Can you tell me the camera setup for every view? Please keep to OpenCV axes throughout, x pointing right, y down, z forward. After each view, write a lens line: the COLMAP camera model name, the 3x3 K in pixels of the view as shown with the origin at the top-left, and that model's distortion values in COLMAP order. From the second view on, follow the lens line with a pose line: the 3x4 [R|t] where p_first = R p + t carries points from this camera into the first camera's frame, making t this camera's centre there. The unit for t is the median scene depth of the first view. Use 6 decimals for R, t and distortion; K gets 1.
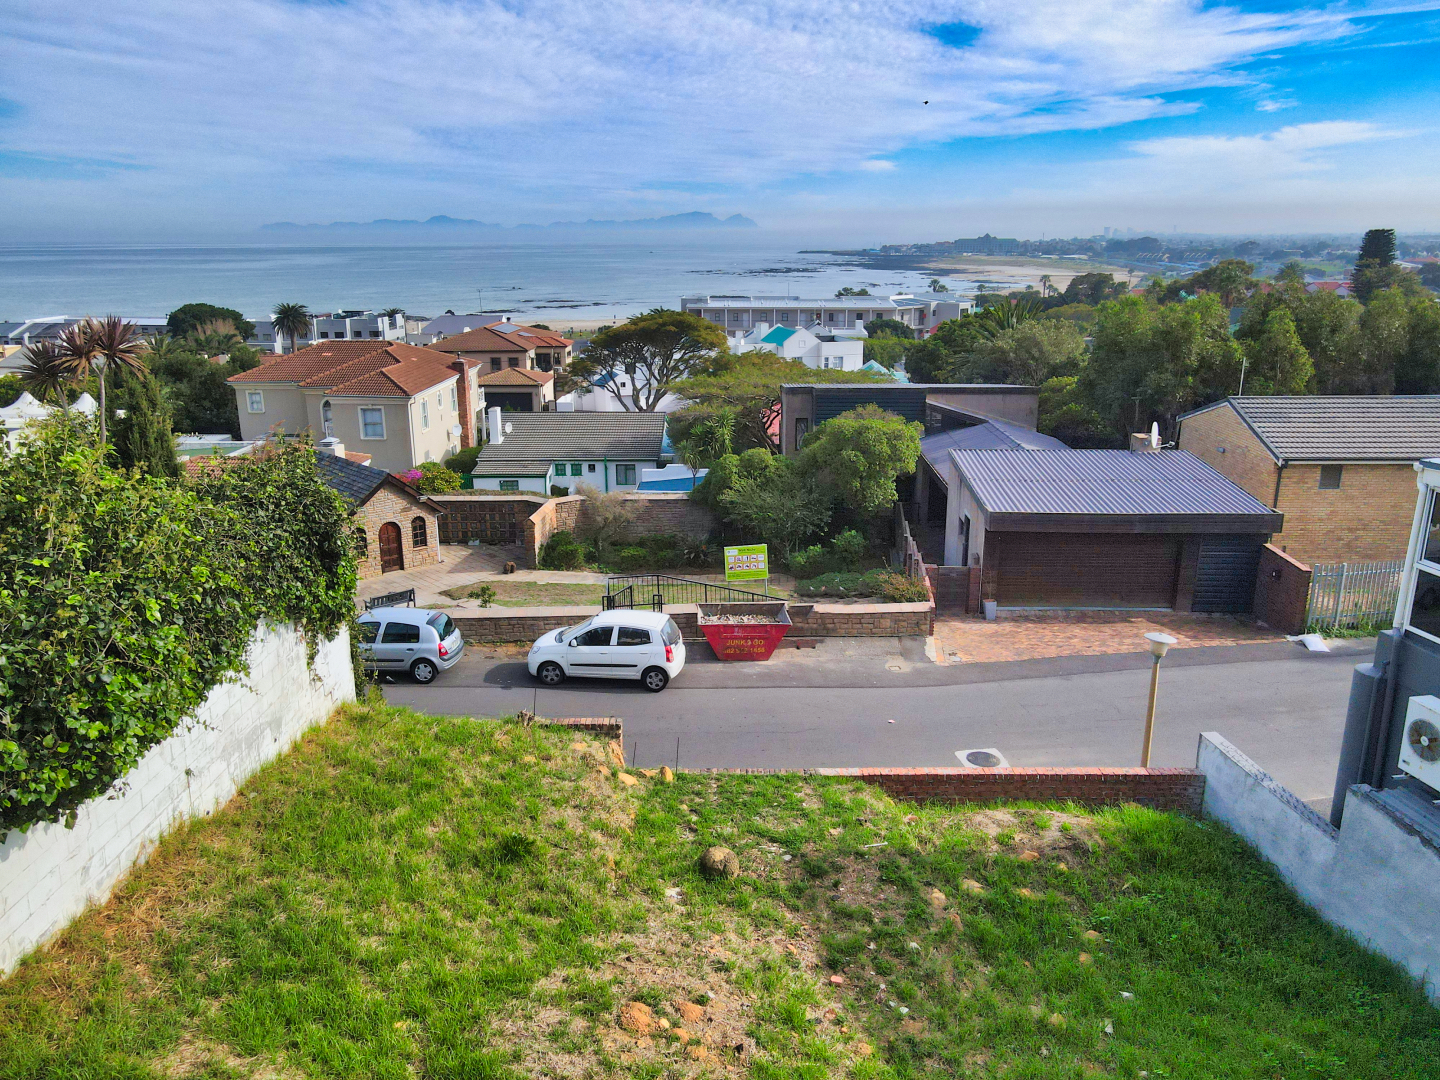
lens RADIAL K [[1063.1, 0, 719.8], [0, 1063.1, 539.9], [0, 0, 1]] dist [0.016446, 0.005367]
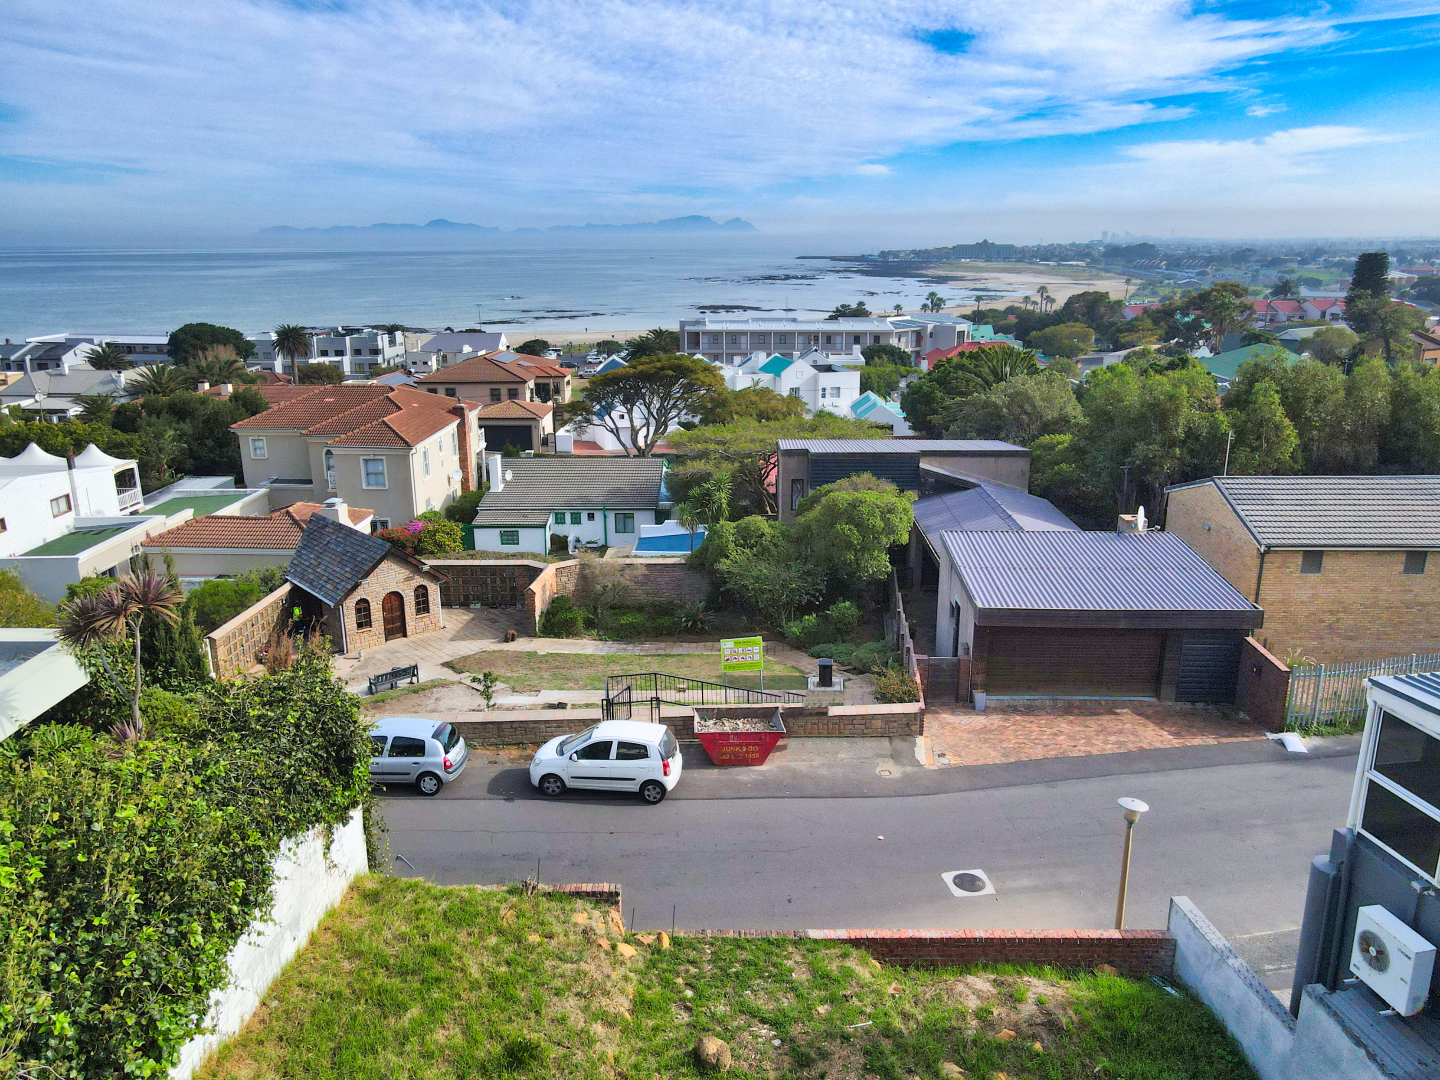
lens RADIAL K [[1063.1, 0, 719.8], [0, 1063.1, 539.2], [0, 0, 1]] dist [0.016446, 0.005367]
pose [[0.999999, 0.000060, 0.001344, 0.001598], [-0.000055, 0.999993, -0.003641, -0.064611], [-0.001345, 0.003641, 0.999992, -0.020424]]
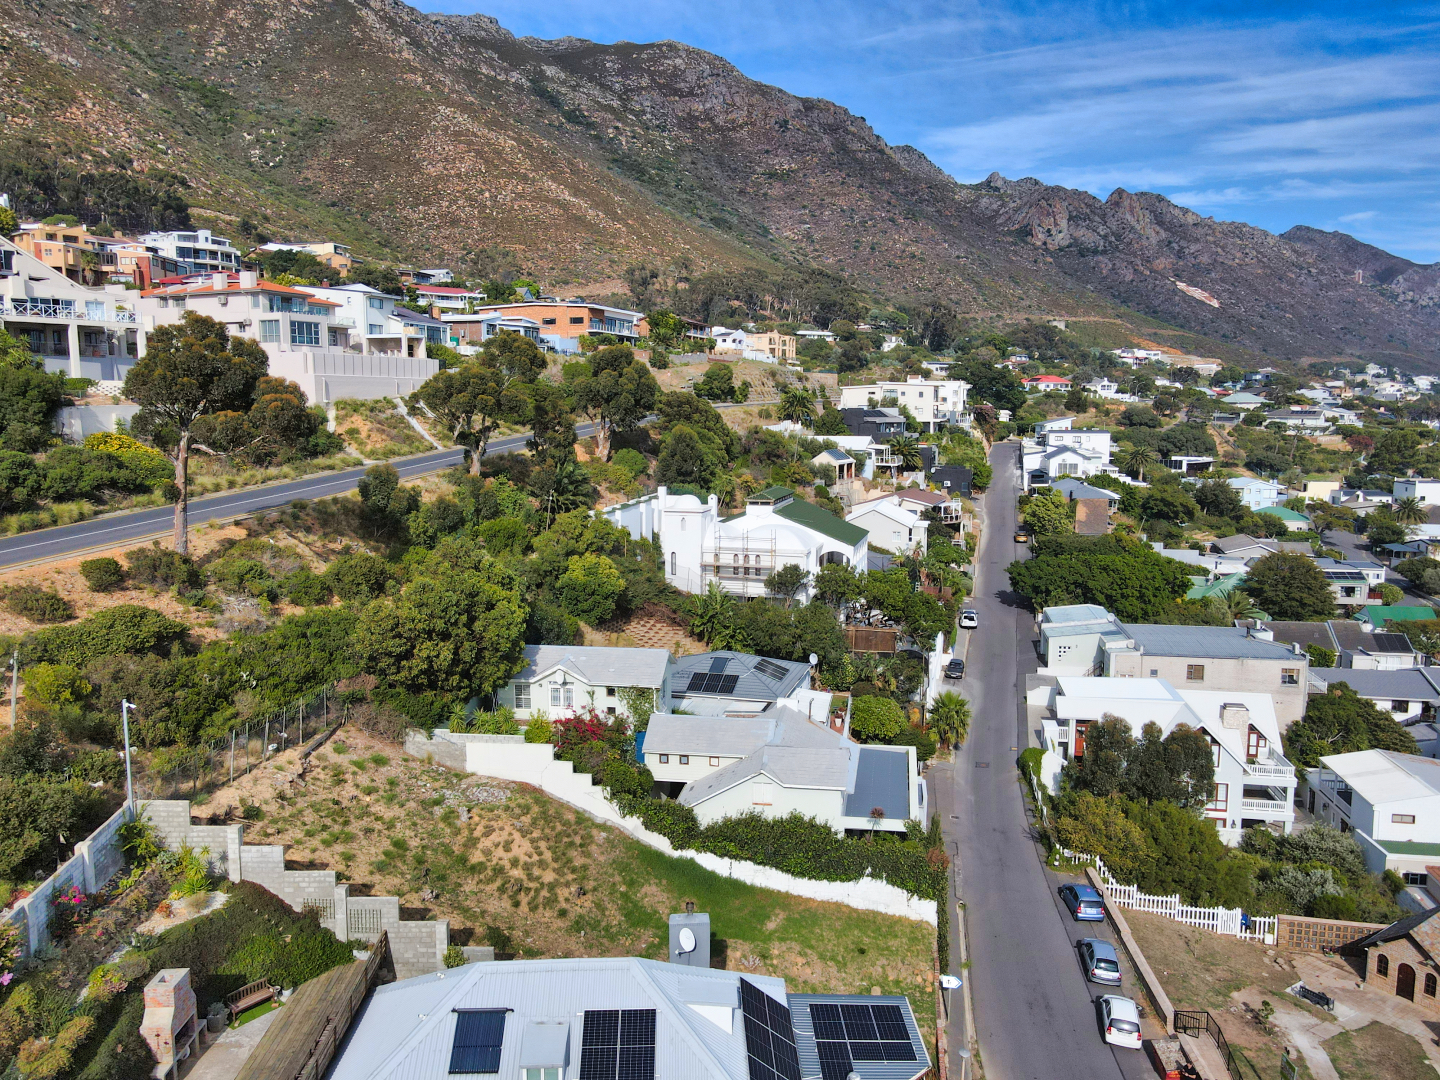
lens RADIAL K [[1063.1, 0, 721.5], [0, 1063.1, 538.8], [0, 0, 1]] dist [0.016446, 0.005367]
pose [[-0.137884, 0.130890, -0.981762, 1.164132], [-0.270023, 0.948714, 0.164407, -0.552476], [0.952930, 0.287767, -0.095469, 0.111869]]
